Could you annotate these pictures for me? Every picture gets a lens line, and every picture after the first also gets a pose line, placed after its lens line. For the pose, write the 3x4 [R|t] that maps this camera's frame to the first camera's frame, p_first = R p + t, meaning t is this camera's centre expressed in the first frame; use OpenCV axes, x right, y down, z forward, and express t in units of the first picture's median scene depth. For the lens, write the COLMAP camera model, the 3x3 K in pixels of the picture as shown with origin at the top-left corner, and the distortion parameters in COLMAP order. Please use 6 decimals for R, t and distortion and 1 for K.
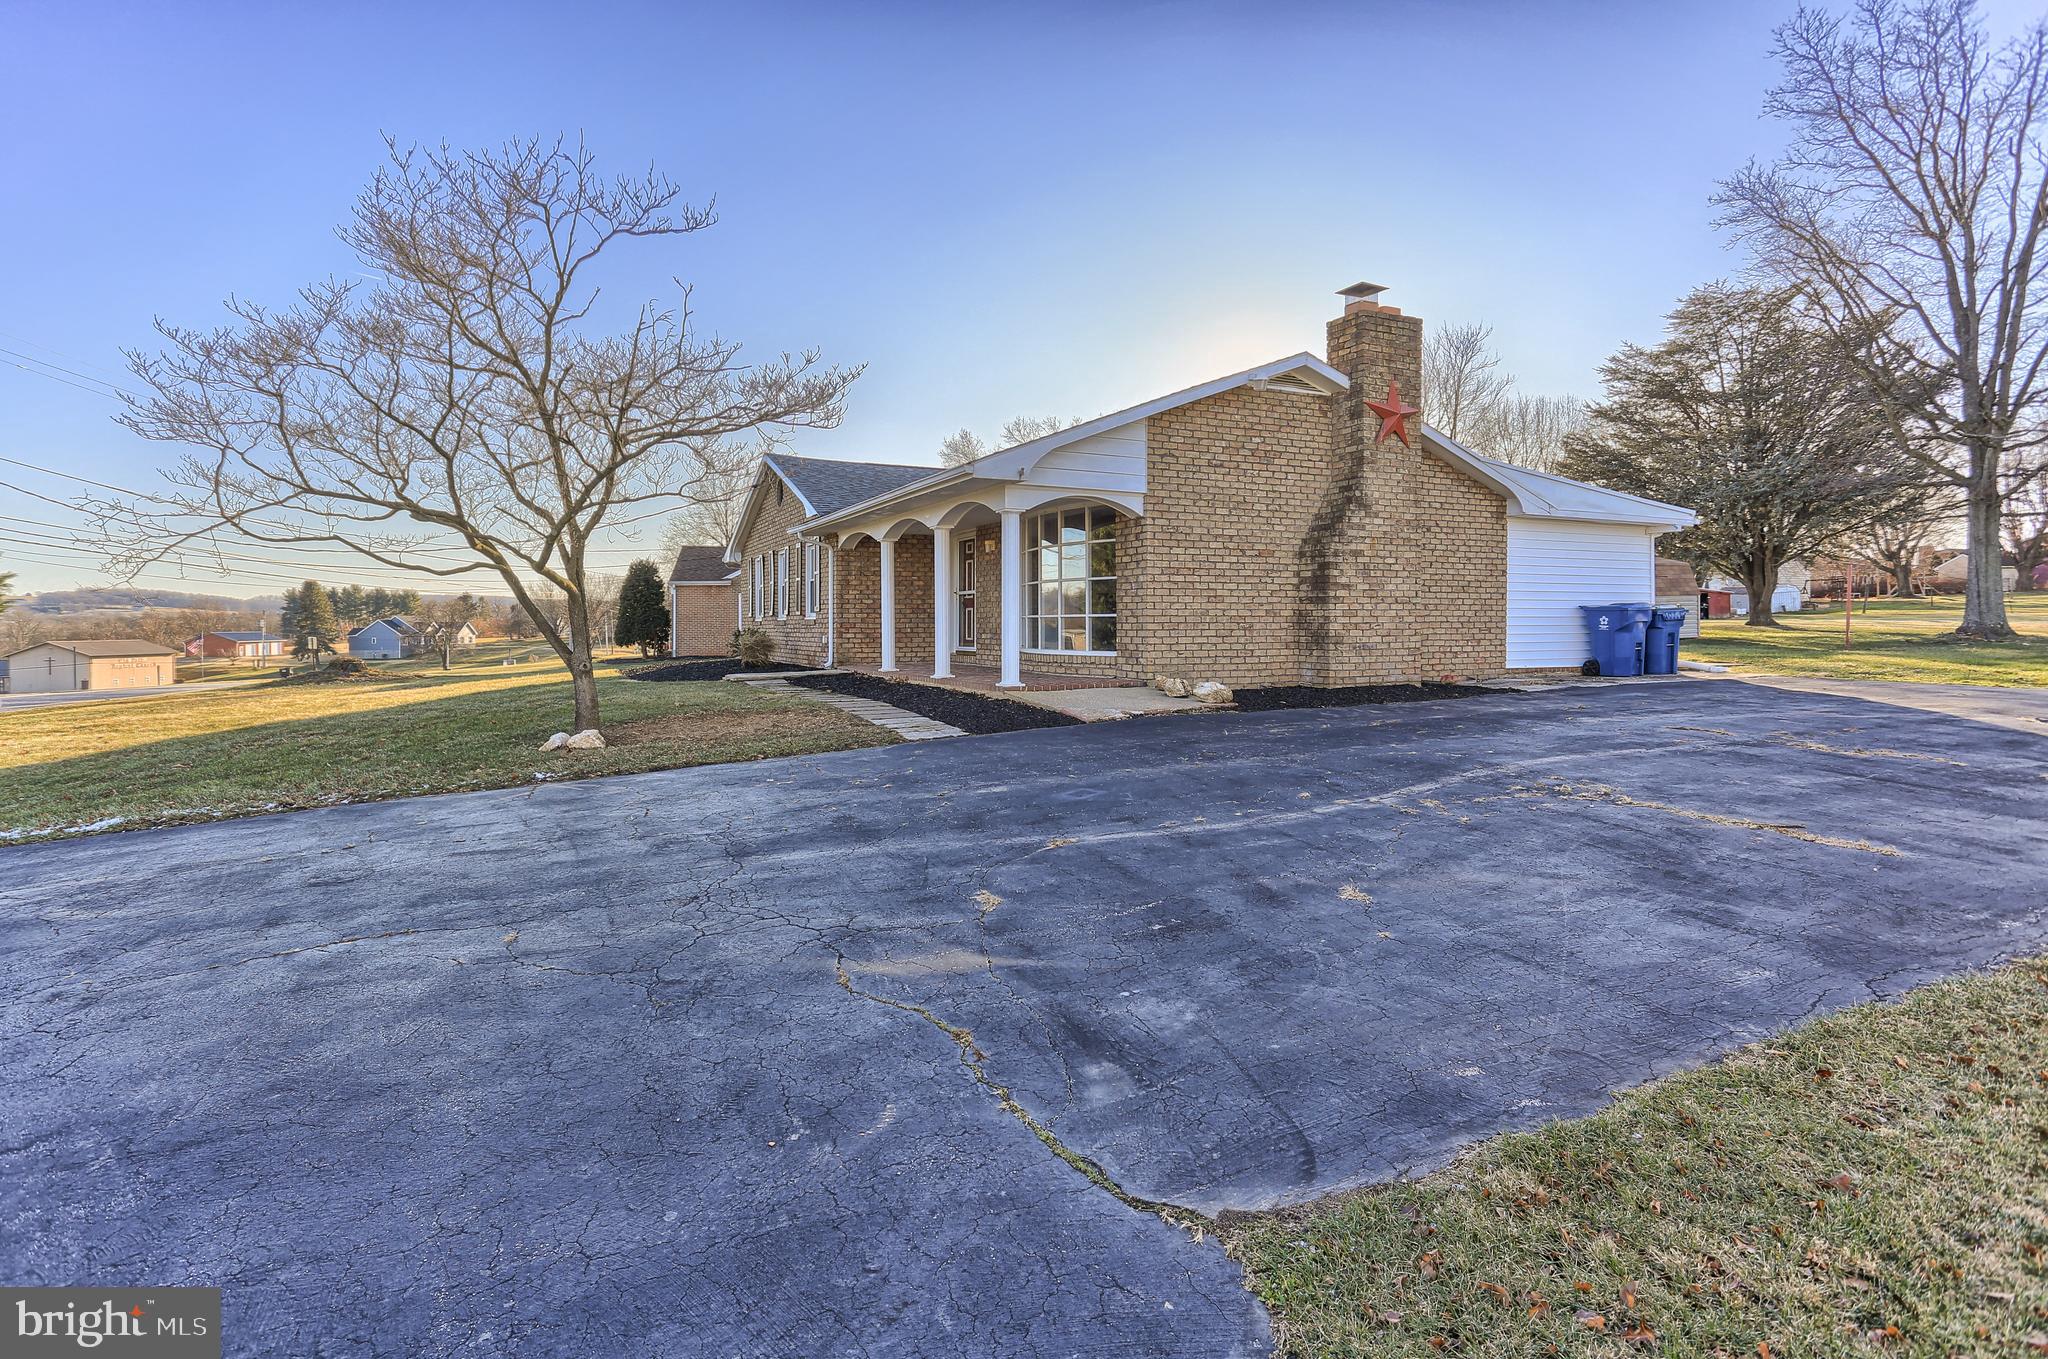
lens RADIAL K [[1016.1, 0, 1026.9], [0, 1016.1, 624.1], [0, 0, 1]] dist [-0.001802, 0.014948]
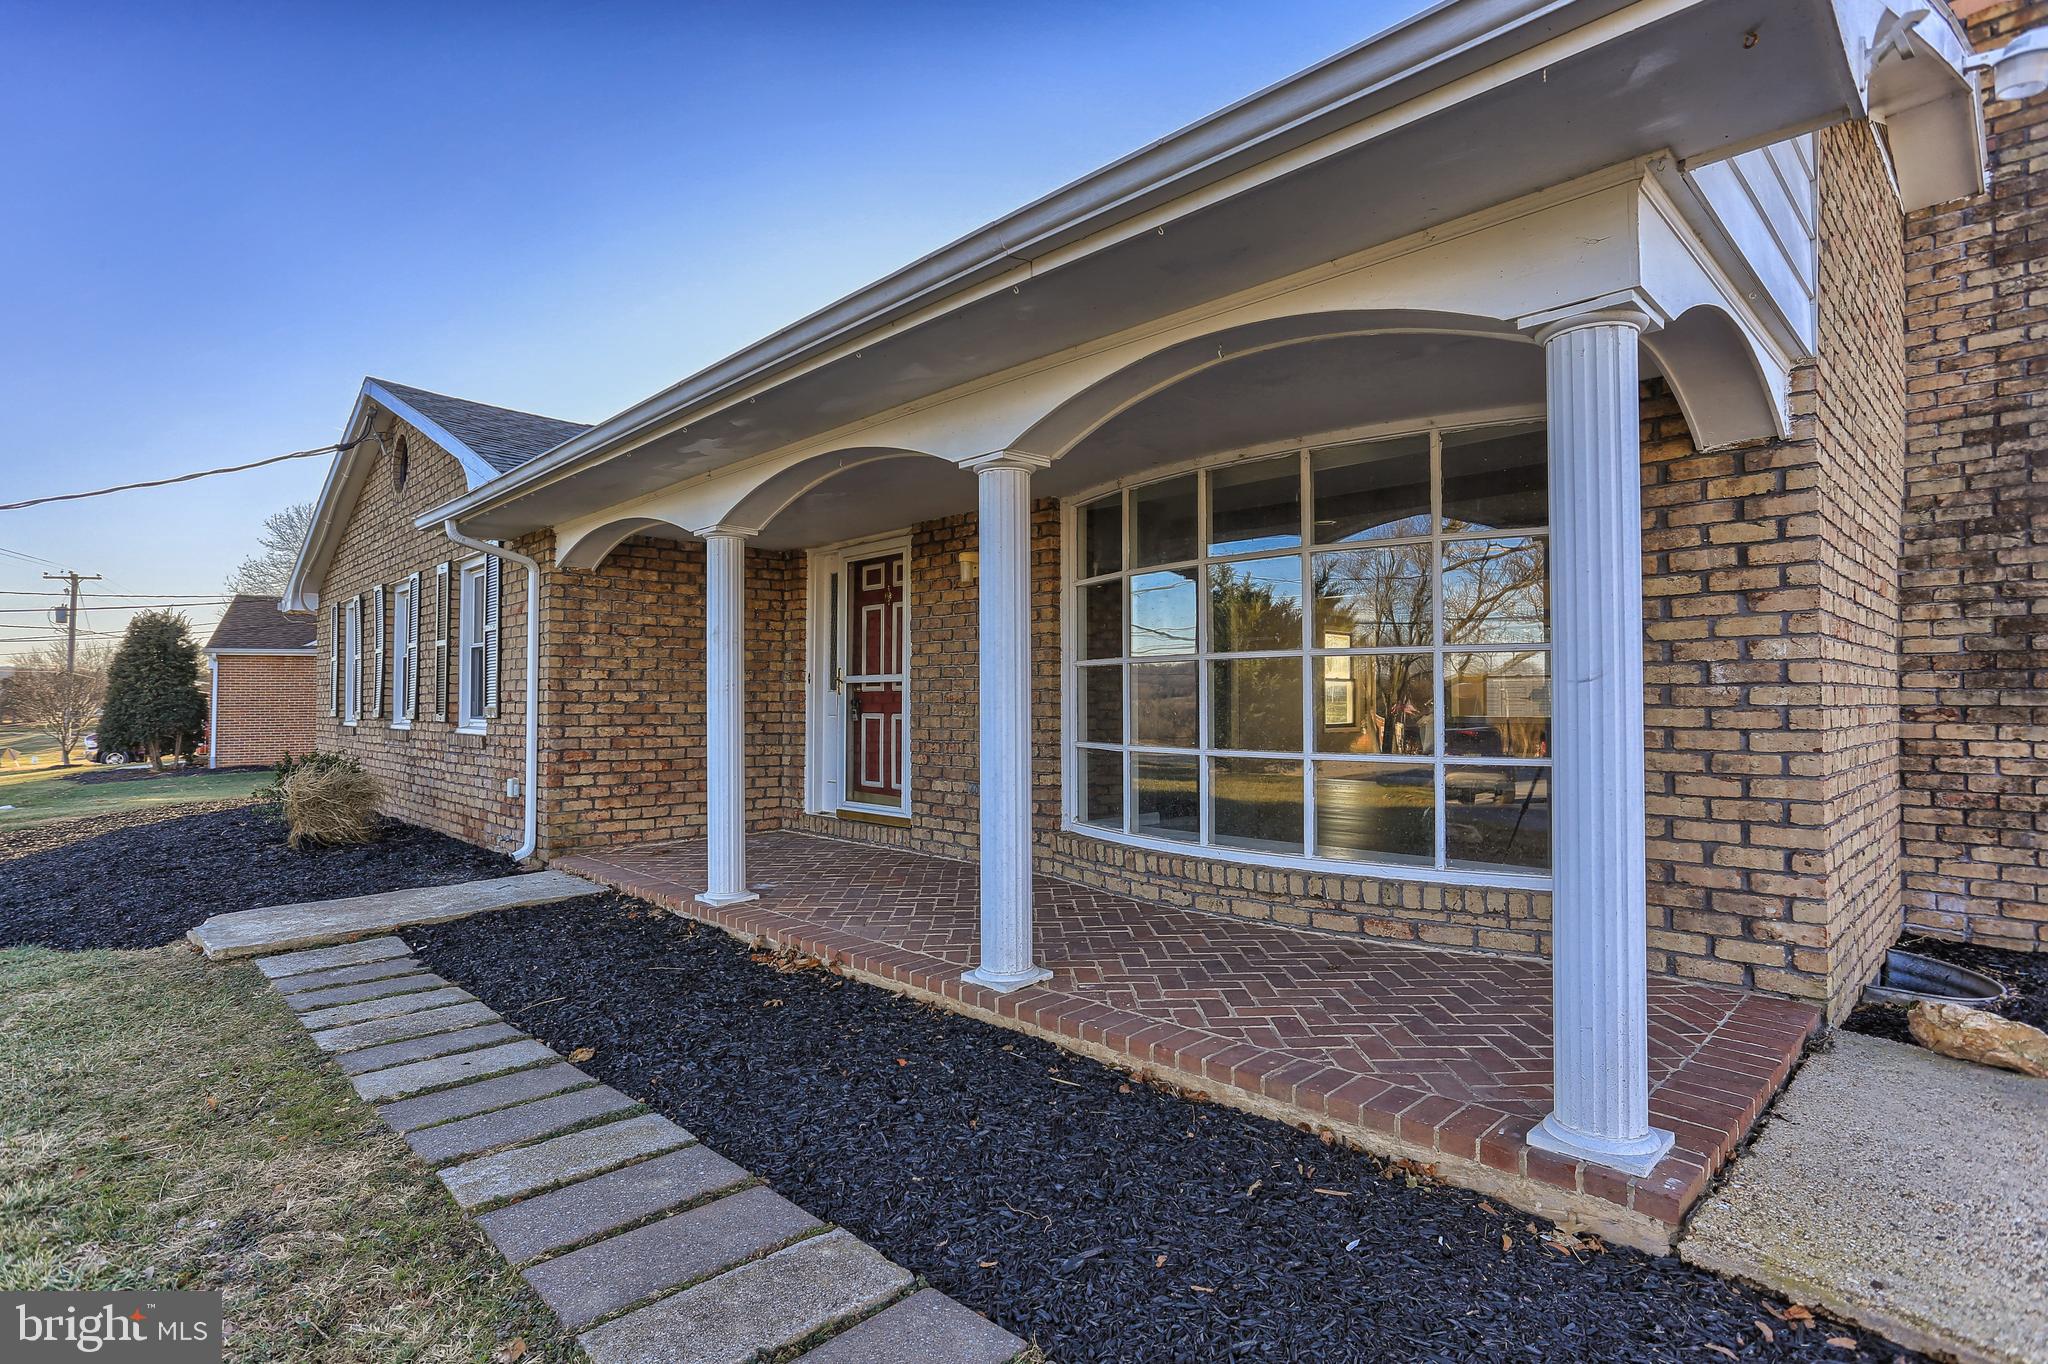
lens RADIAL K [[1022.3, 0, 1024.0], [0, 1022.3, 682.0], [0, 0, 1]] dist [-0.055800, 0.038597]
pose [[0.952239, 0.007372, 0.305264, -0.137139], [-0.001381, 0.999802, -0.019836, -0.021902], [-0.305350, 0.018467, 0.952061, 0.590718]]
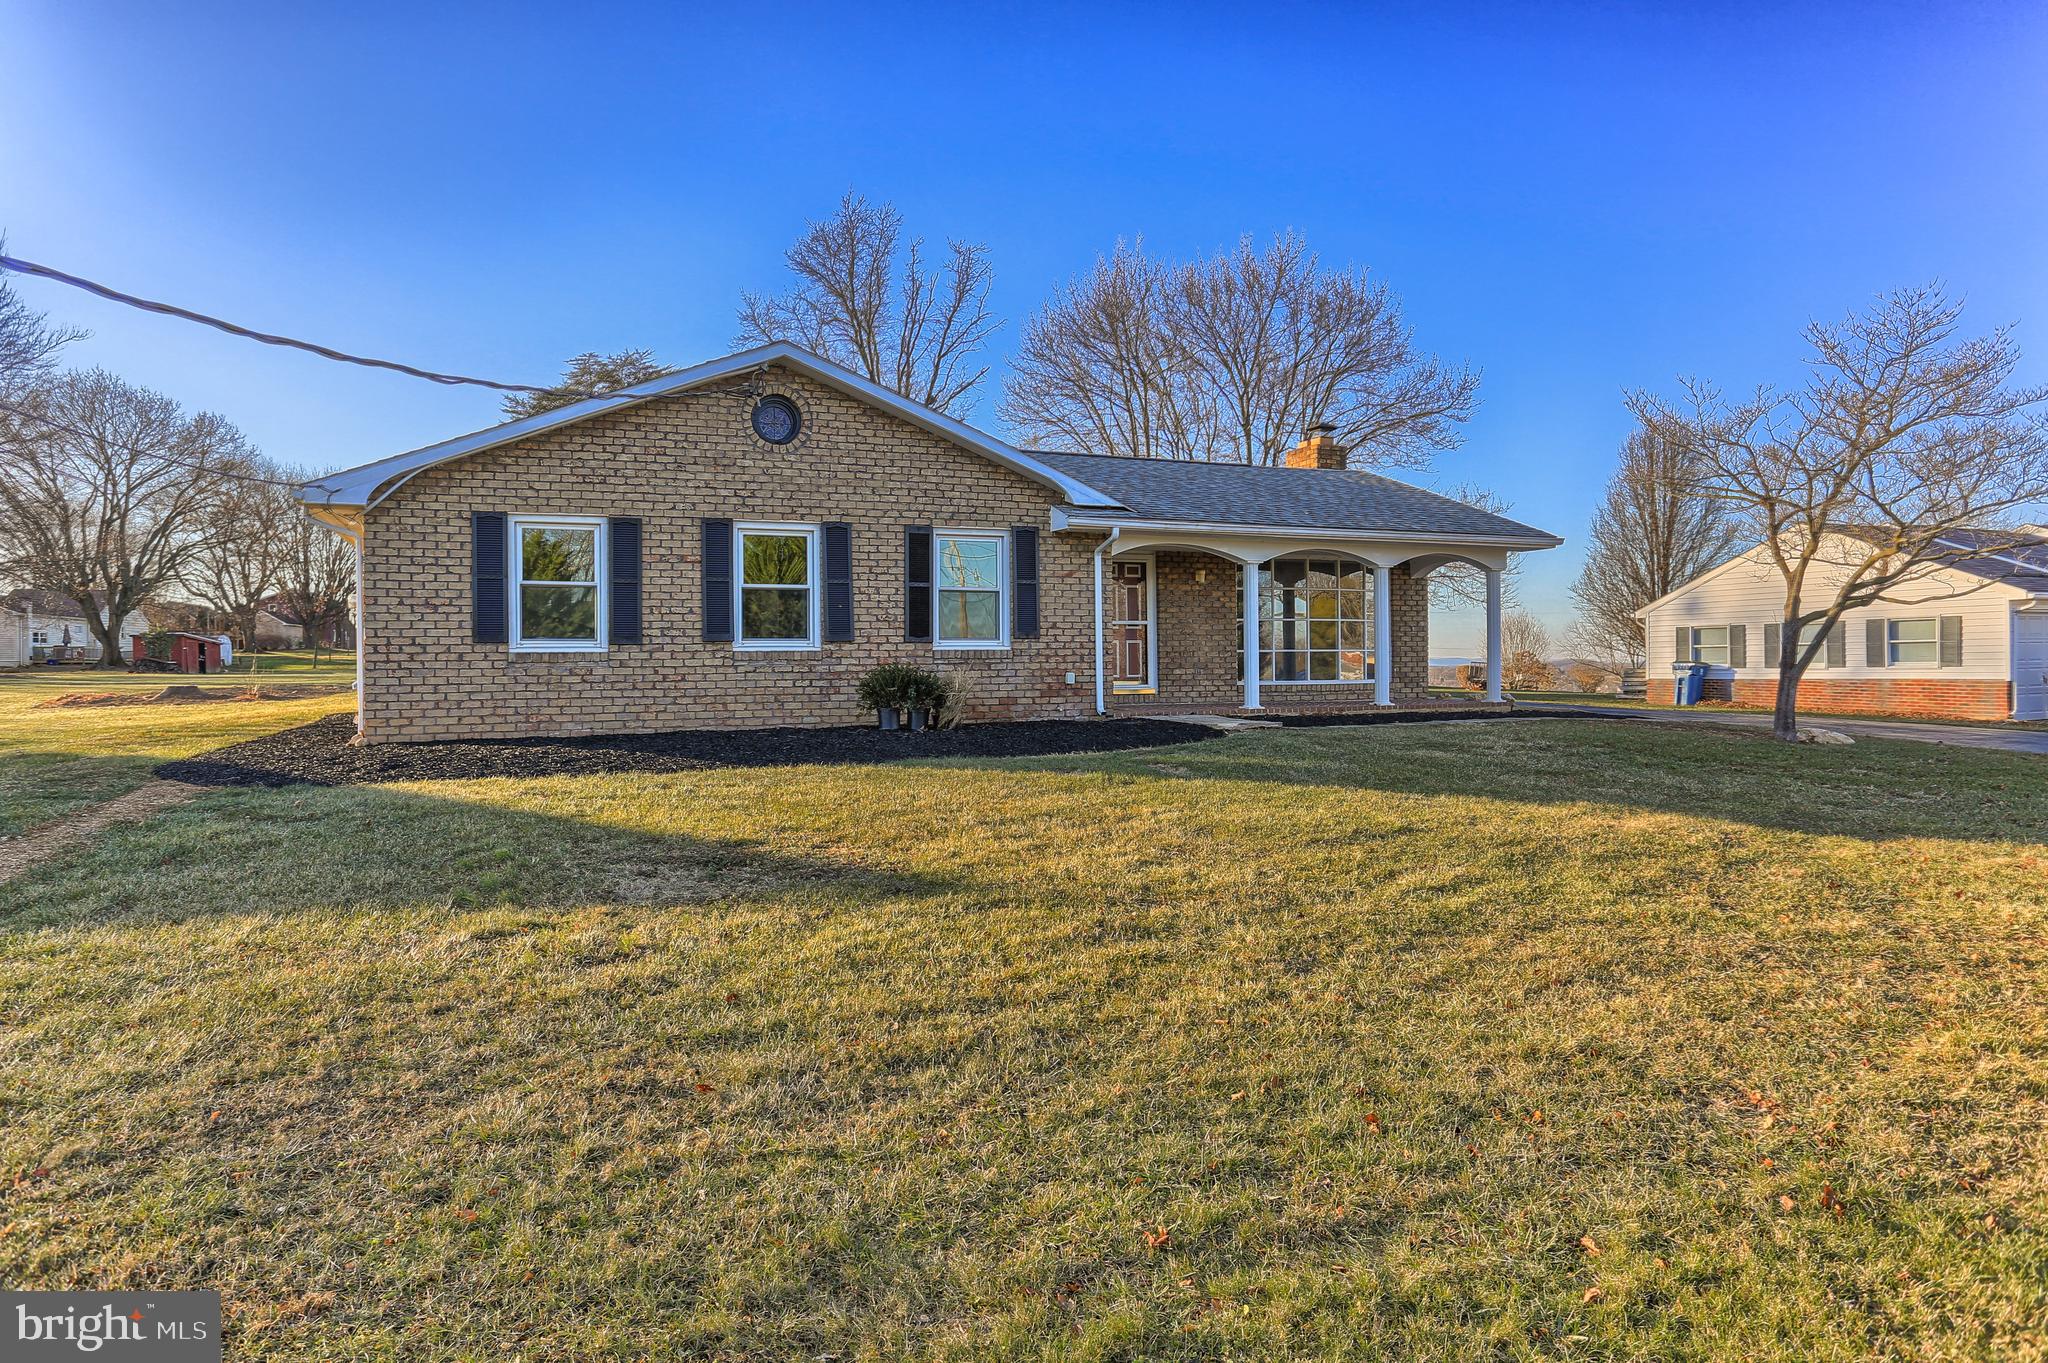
lens RADIAL K [[1232.2, 0, 1024.0], [0, 1232.2, 681.5], [0, 0, 1]] dist [-0.027497, -0.000009]
pose [[0.060933, -0.005020, 0.998129, -1.167183], [0.009971, 0.999941, 0.004421, 0.014670], [-0.998092, 0.009683, 0.060979, 1.069745]]
